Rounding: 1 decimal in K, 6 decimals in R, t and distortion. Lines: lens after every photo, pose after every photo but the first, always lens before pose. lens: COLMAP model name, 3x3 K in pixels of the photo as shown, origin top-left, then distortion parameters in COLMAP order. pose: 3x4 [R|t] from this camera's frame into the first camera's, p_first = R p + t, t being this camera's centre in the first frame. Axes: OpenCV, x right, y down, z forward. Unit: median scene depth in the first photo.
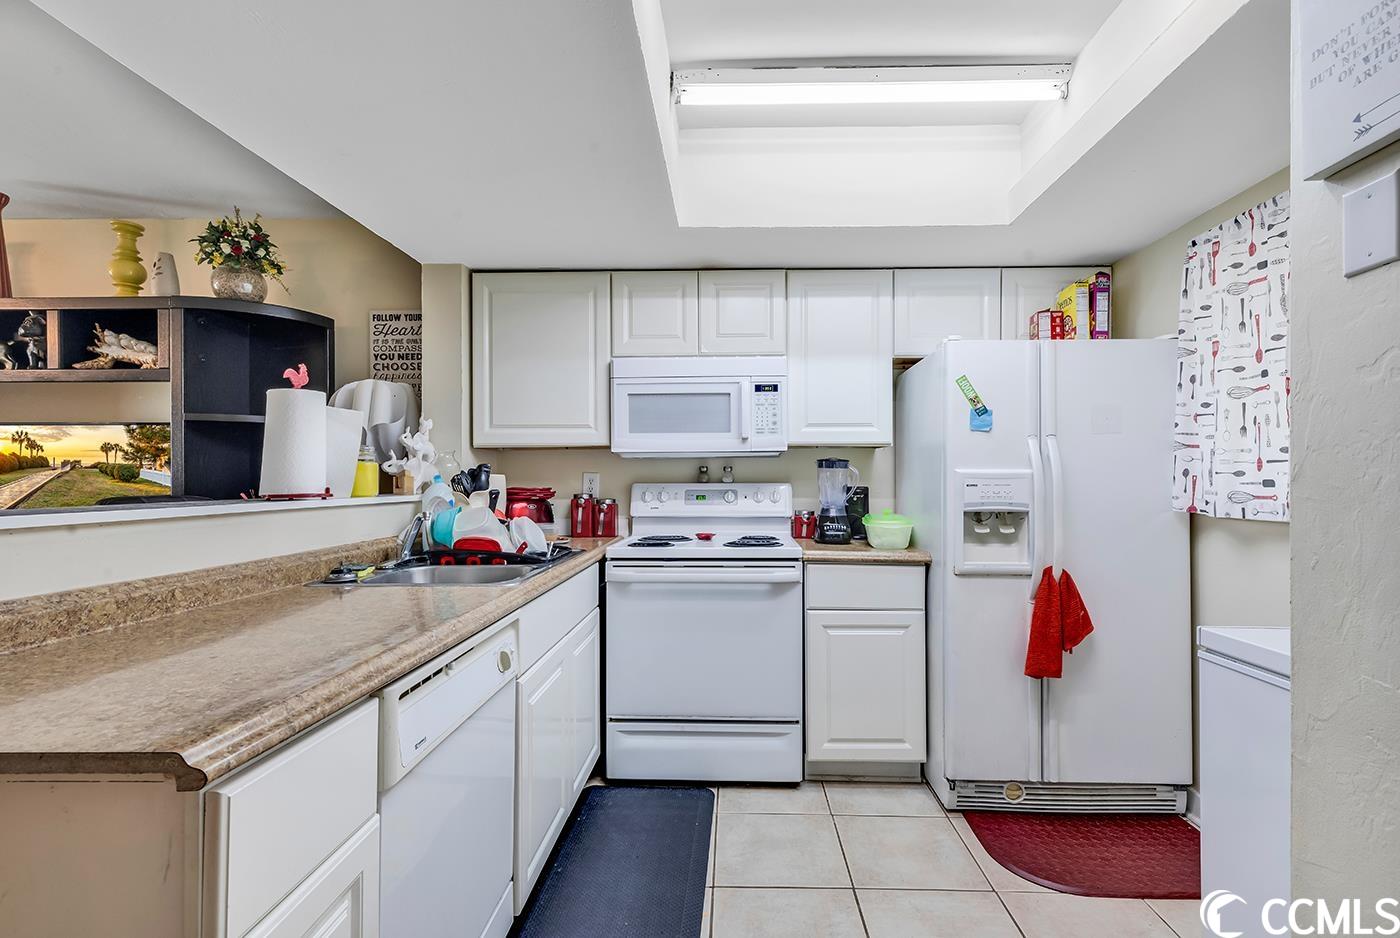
lens RADIAL K [[637.9, 0, 712.8], [0, 637.9, 476.8], [0, 0, 1]] dist [0.000910, 0.000616]
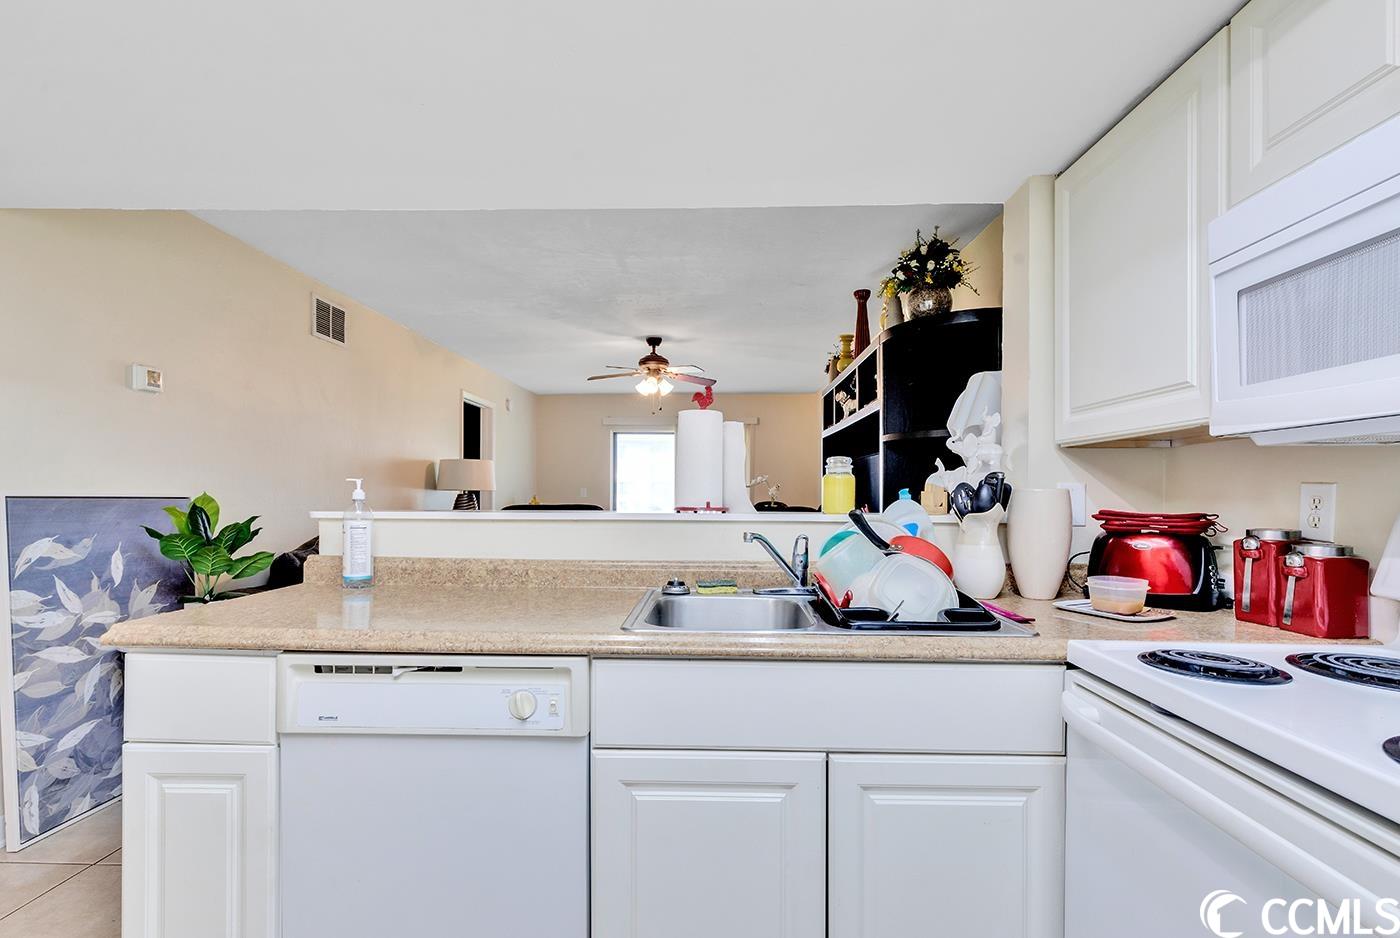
lens RADIAL K [[637.0, 0, 696.8], [0, 637.0, 495.1], [0, 0, 1]] dist [0.000896, -0.000910]
pose [[-0.014154, 0.006193, -0.999881, 0.284957], [0.000936, 0.999980, 0.006180, -0.001412], [0.999899, -0.000849, -0.014160, 0.652133]]
